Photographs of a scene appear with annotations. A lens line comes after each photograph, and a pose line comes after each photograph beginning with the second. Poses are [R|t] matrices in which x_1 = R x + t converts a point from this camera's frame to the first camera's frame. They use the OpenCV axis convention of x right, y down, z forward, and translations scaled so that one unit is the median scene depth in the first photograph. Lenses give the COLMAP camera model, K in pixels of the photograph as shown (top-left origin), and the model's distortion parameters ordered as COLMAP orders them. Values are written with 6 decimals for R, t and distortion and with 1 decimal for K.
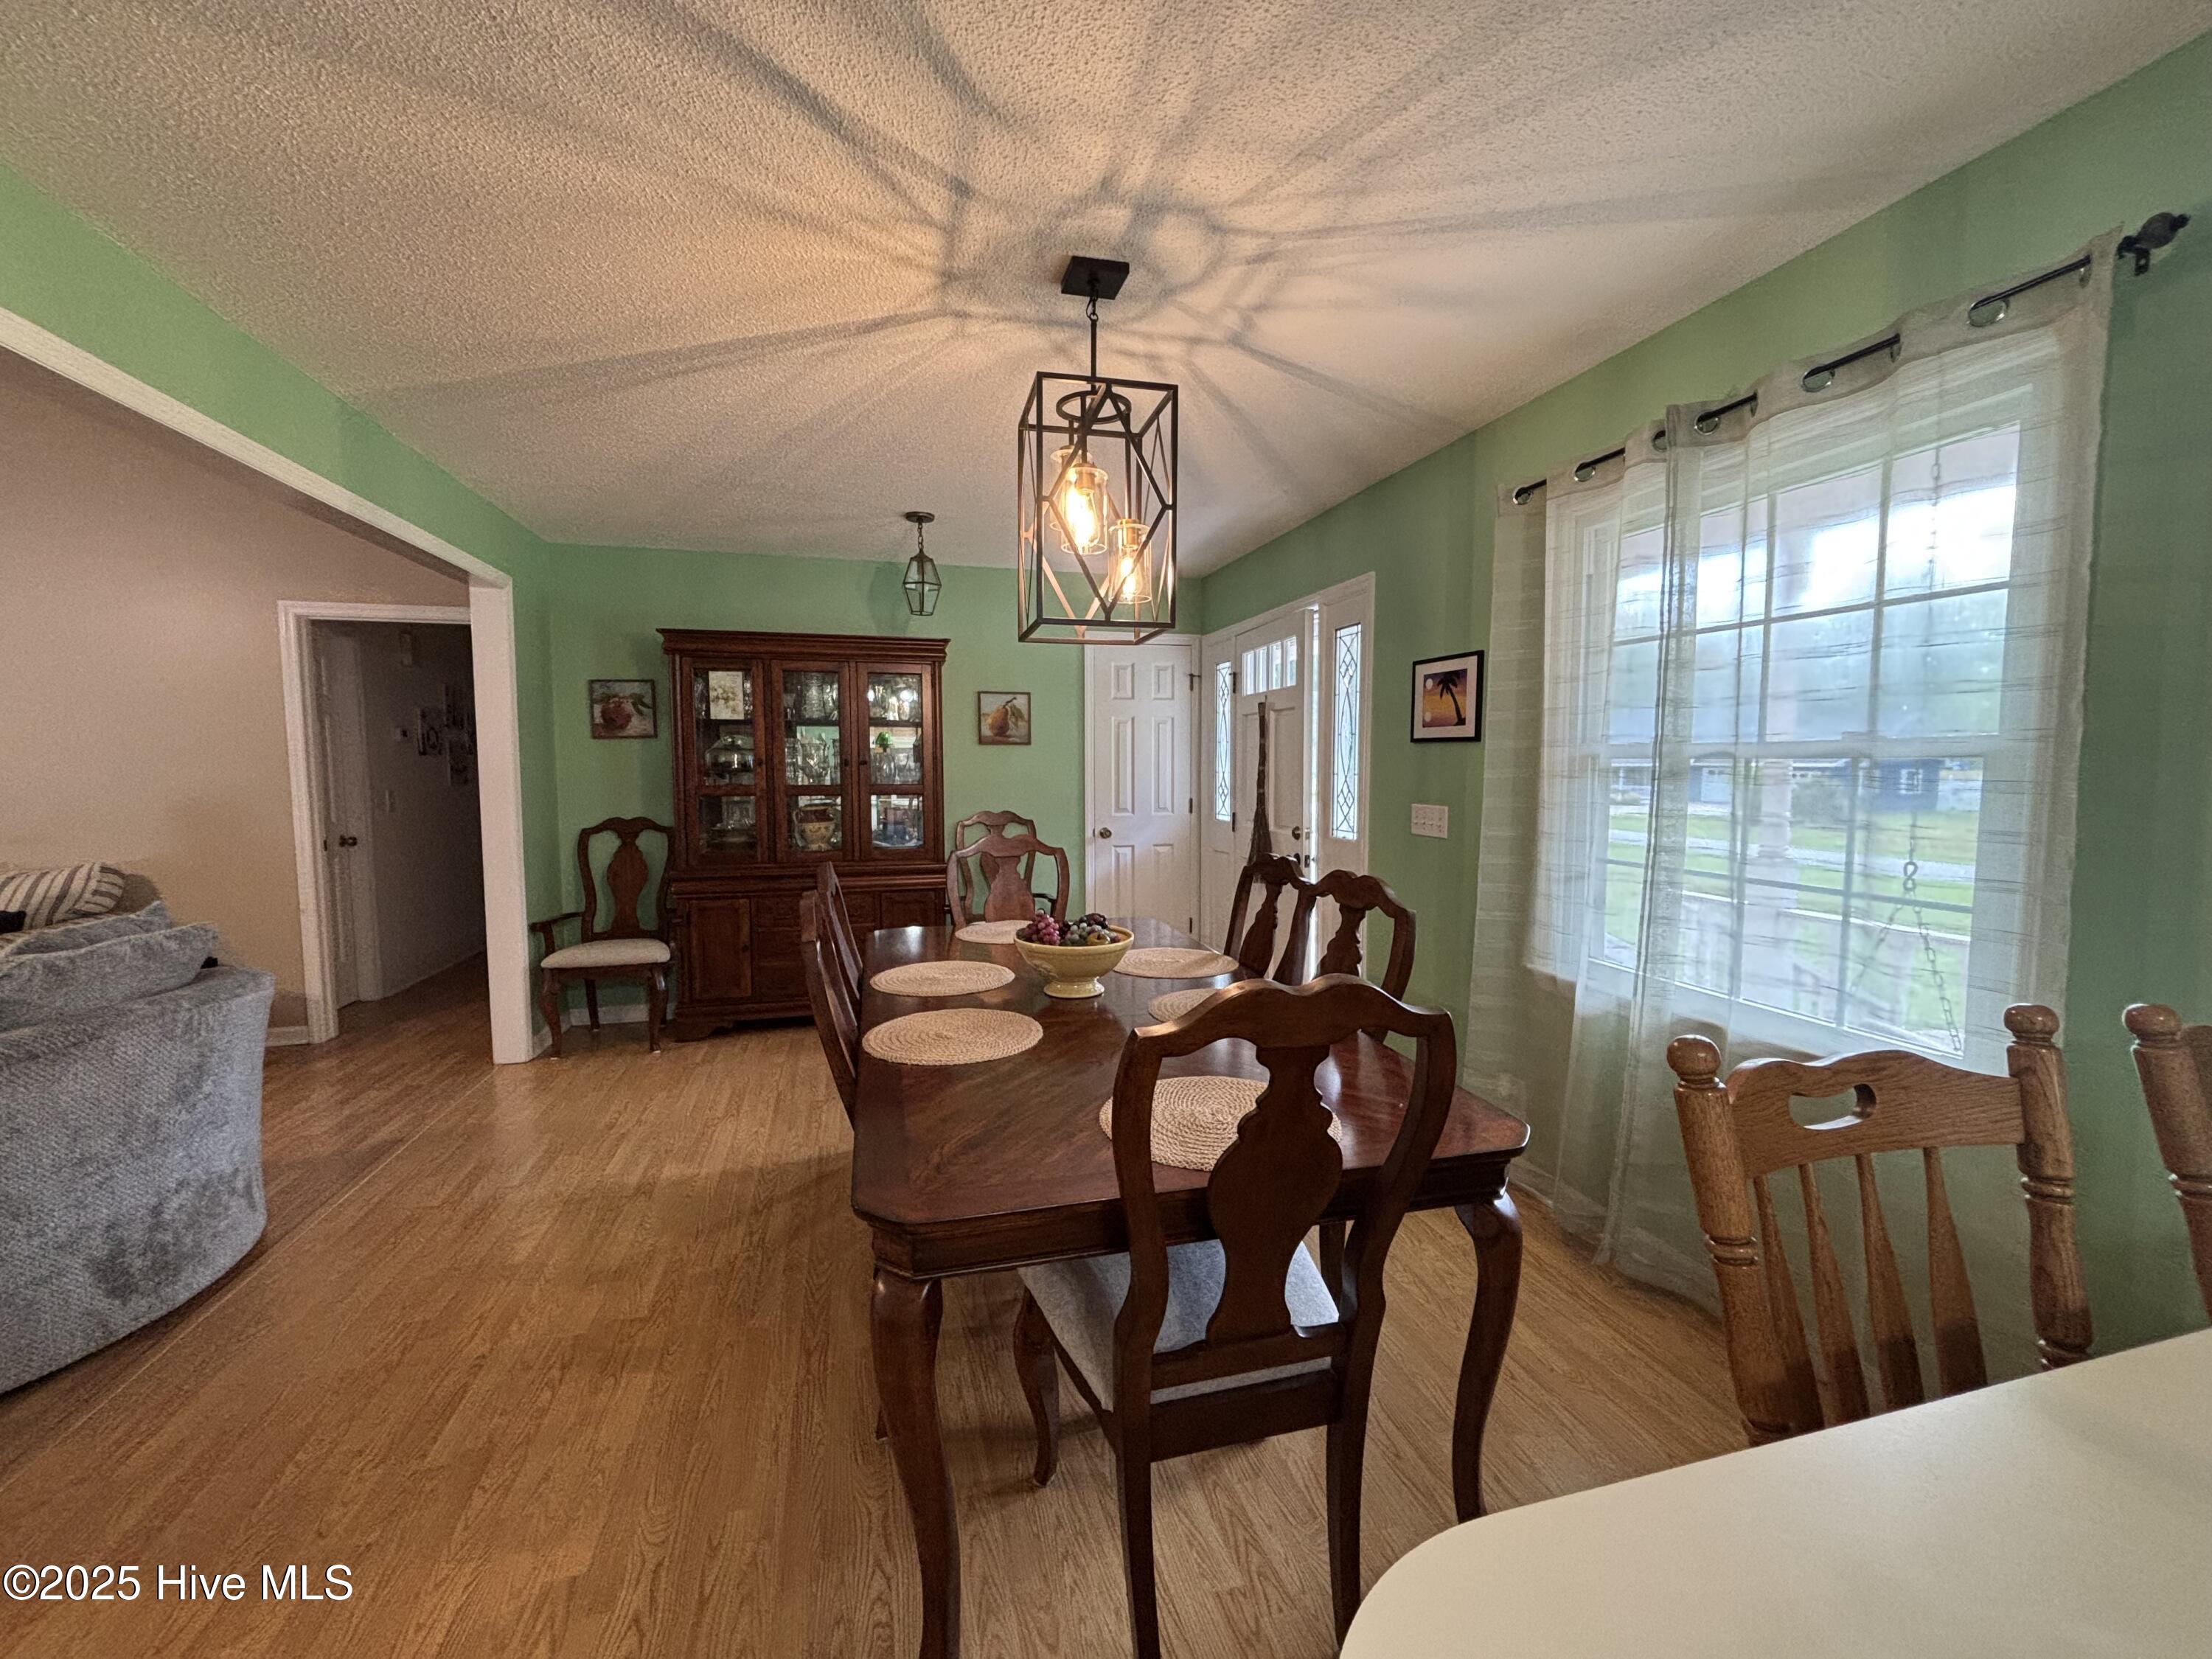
lens RADIAL K [[905.7, 0, 1109.4], [0, 905.7, 833.0], [0, 0, 1]] dist [-0.001207, 0.000875]
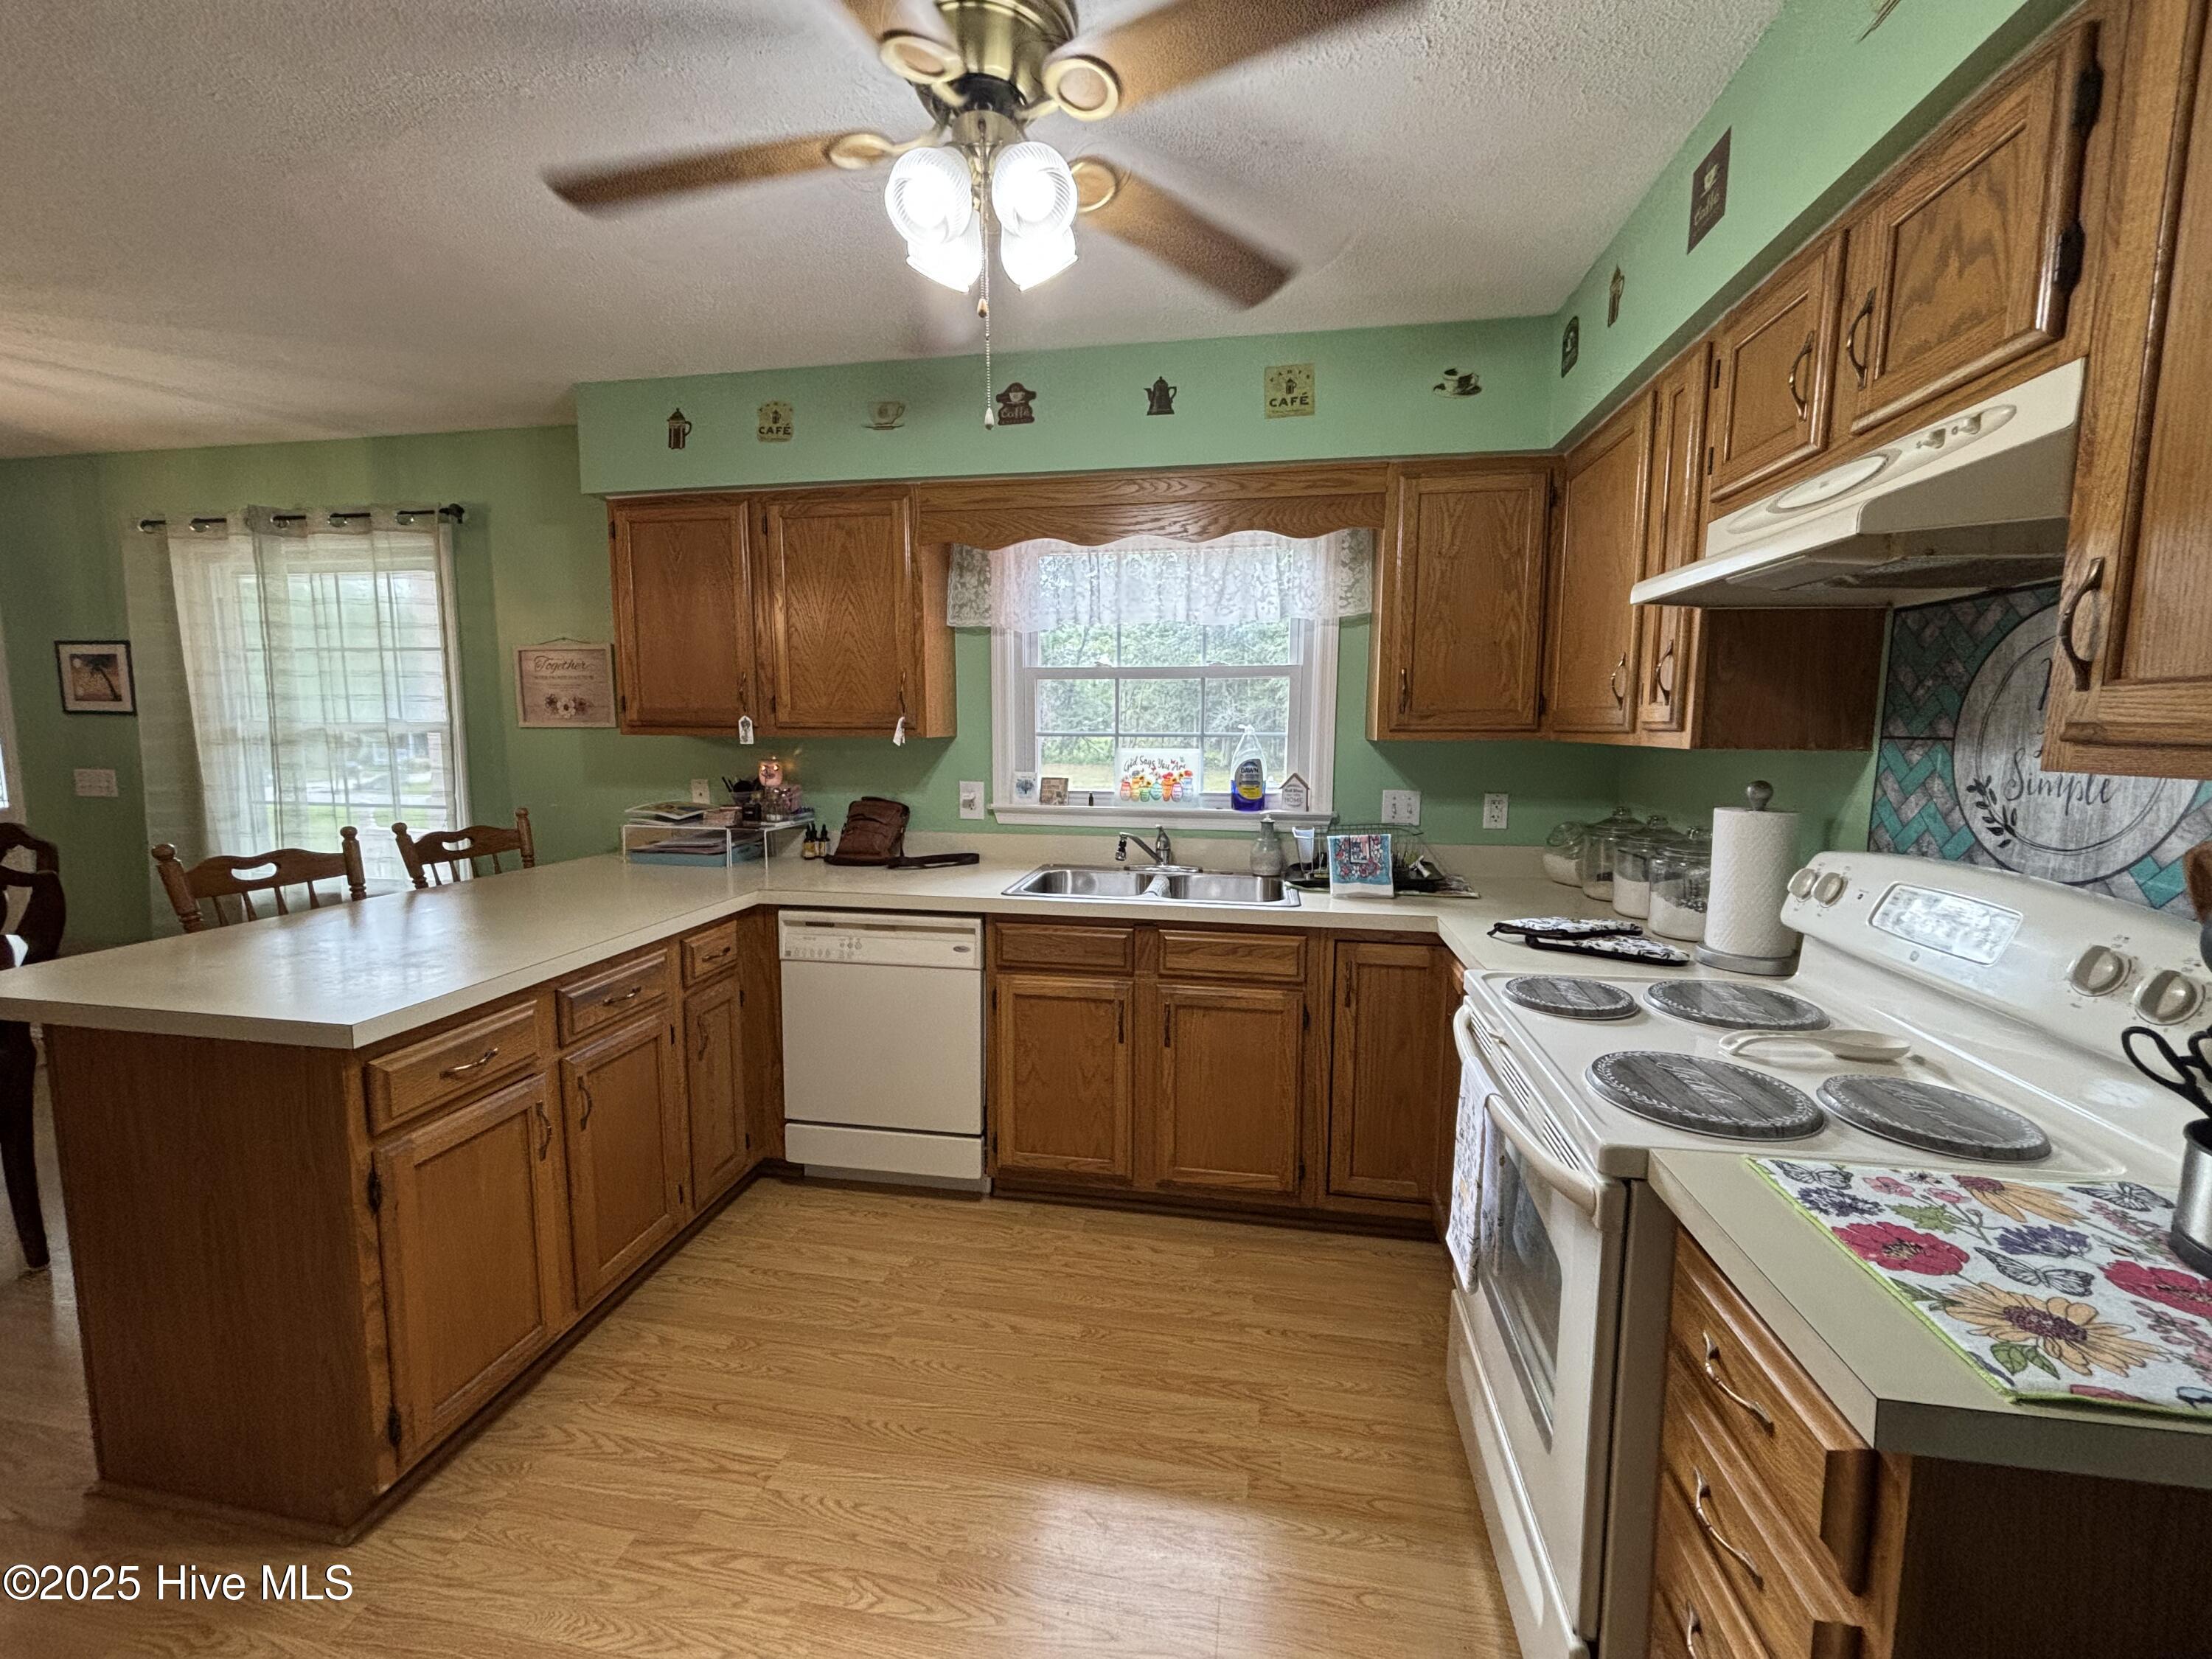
lens RADIAL K [[905.7, 0, 1102.6], [0, 905.7, 826.1], [0, 0, 1]] dist [-0.001207, 0.000875]
pose [[0.430683, -0.102216, 0.896696, -0.162661], [0.064073, 0.994521, 0.082593, 0.034181], [-0.900226, 0.021883, 0.434873, -0.798412]]
